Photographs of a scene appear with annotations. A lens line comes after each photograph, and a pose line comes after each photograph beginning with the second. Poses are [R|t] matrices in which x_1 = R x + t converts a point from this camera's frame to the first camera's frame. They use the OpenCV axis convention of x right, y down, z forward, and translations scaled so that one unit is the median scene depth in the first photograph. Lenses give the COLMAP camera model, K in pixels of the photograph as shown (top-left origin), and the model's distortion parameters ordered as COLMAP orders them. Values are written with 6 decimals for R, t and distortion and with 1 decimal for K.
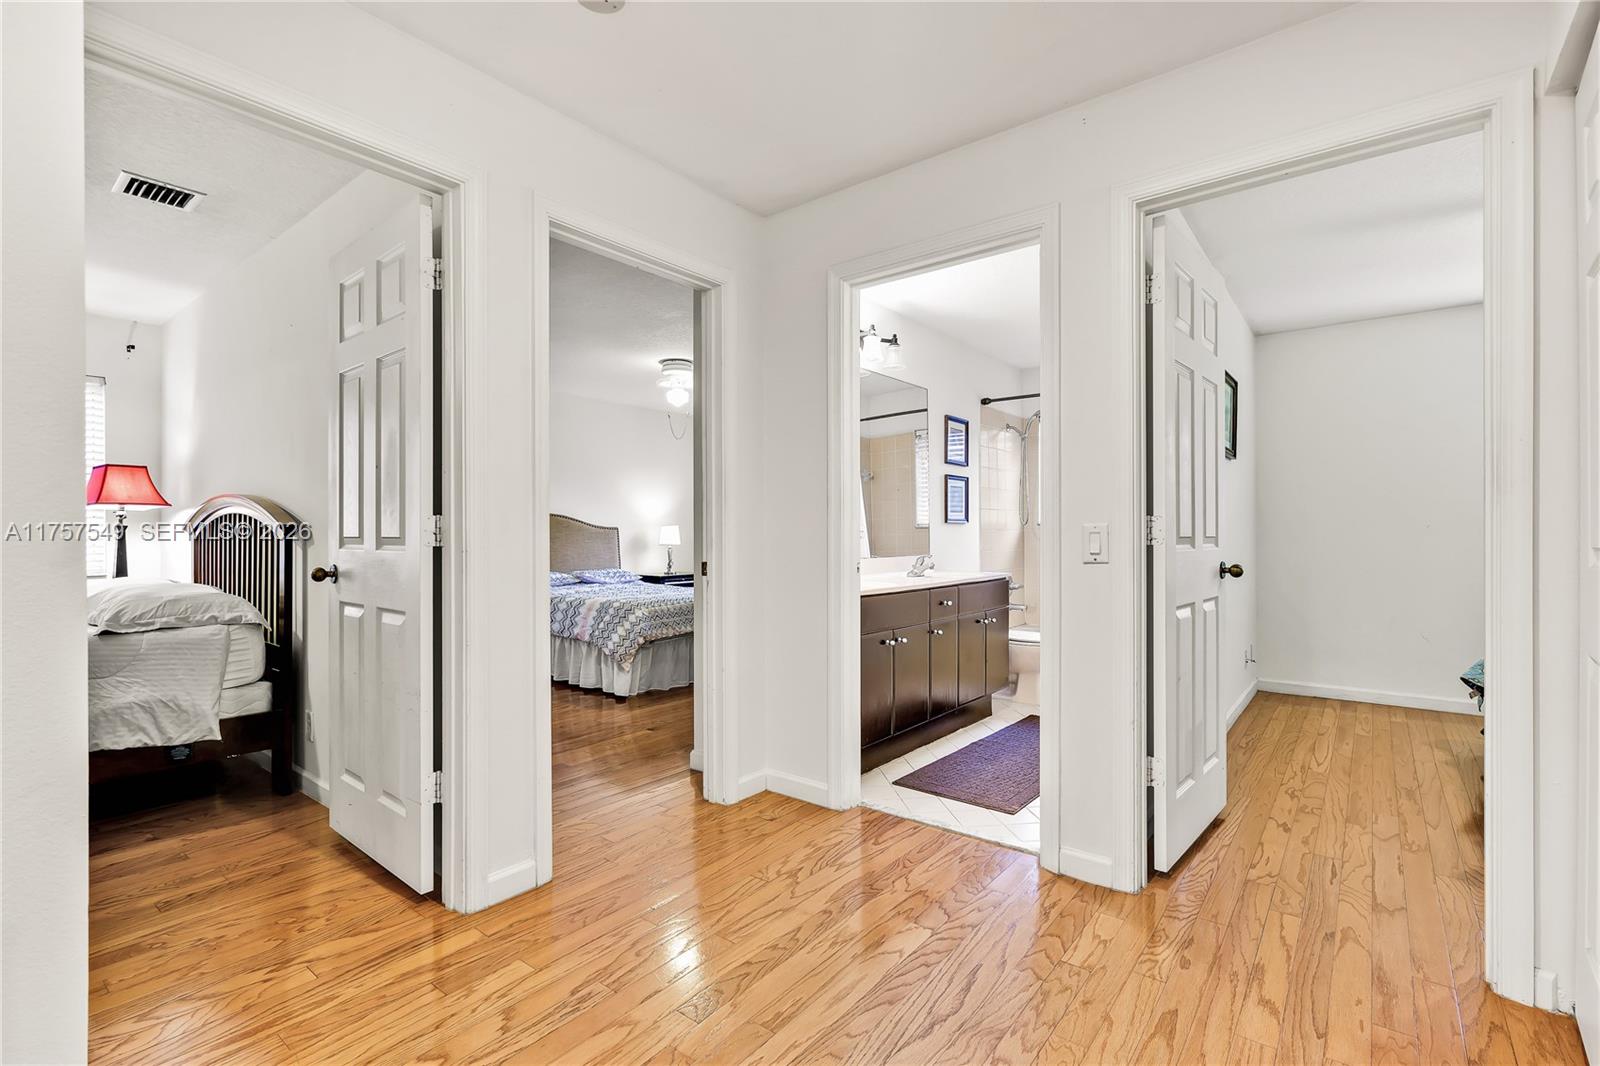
lens RADIAL K [[724.9, 0, 793.4], [0, 724.9, 533.1], [0, 0, 1]] dist [-0.001790, -0.000186]
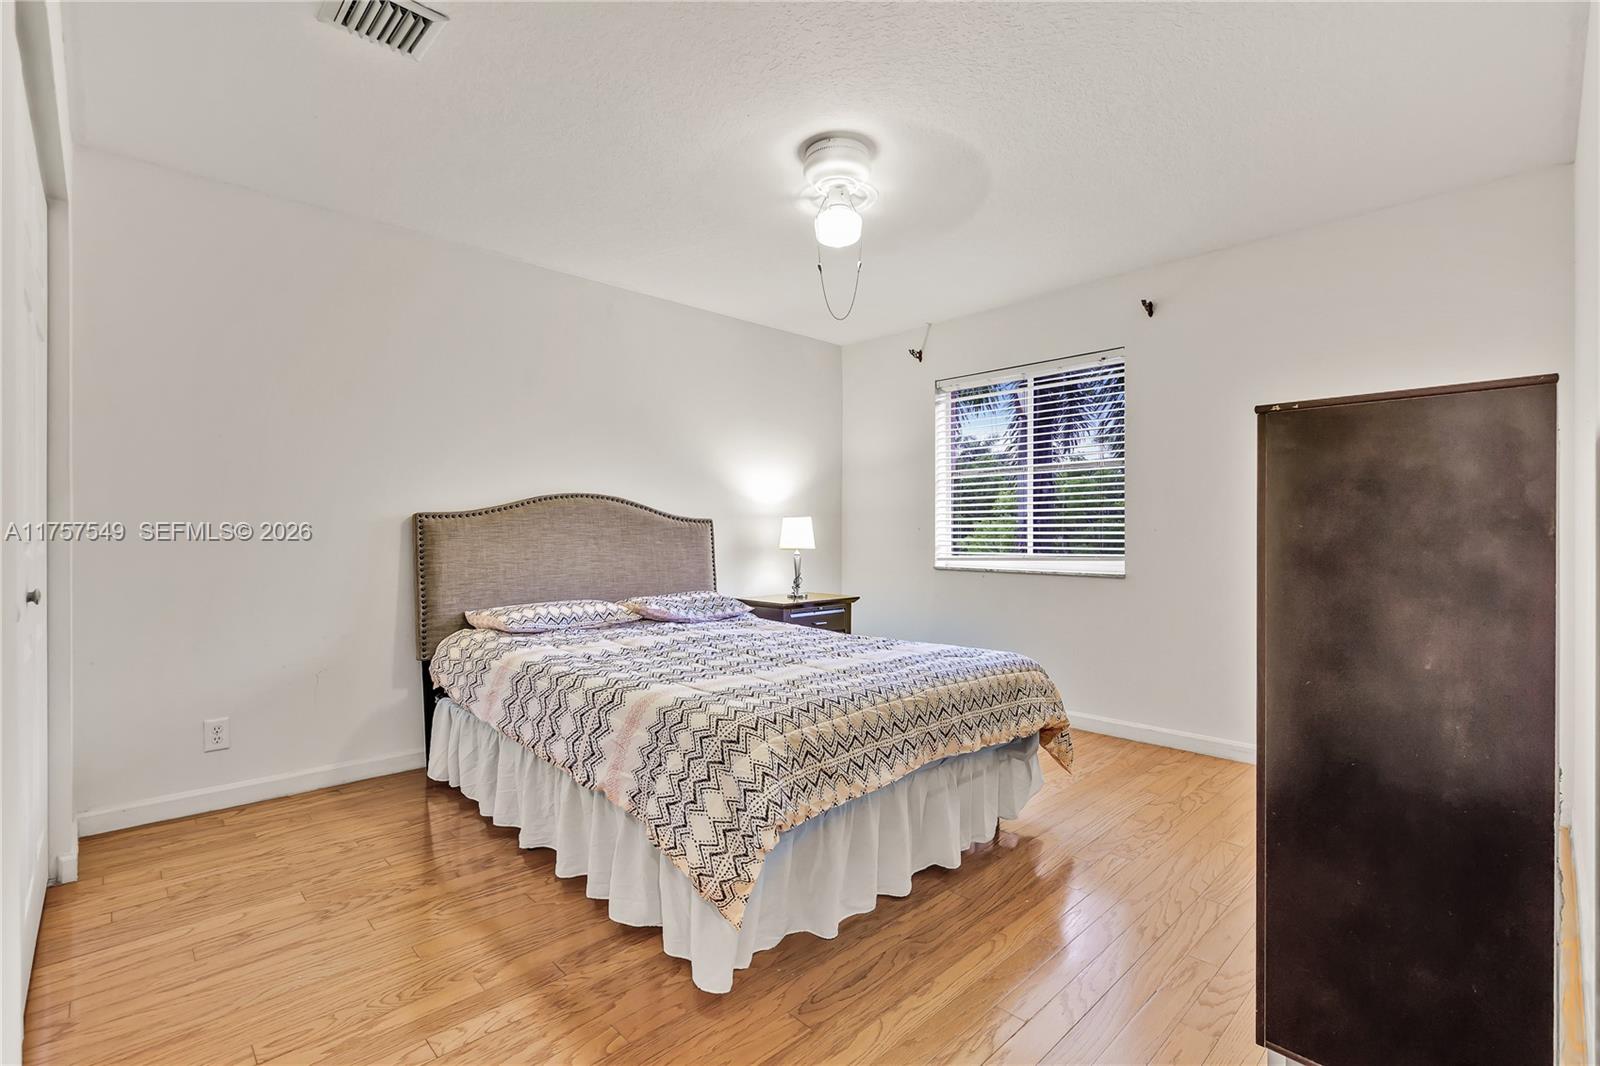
lens RADIAL K [[724.9, 0, 793.4], [0, 724.9, 533.1], [0, 0, 1]] dist [-0.001790, -0.000186]
pose [[0.991184, 0.003252, -0.132454, -0.150896], [-0.002935, 0.999992, 0.002585, 0.003072], [0.132461, -0.002173, 0.991186, 0.652453]]
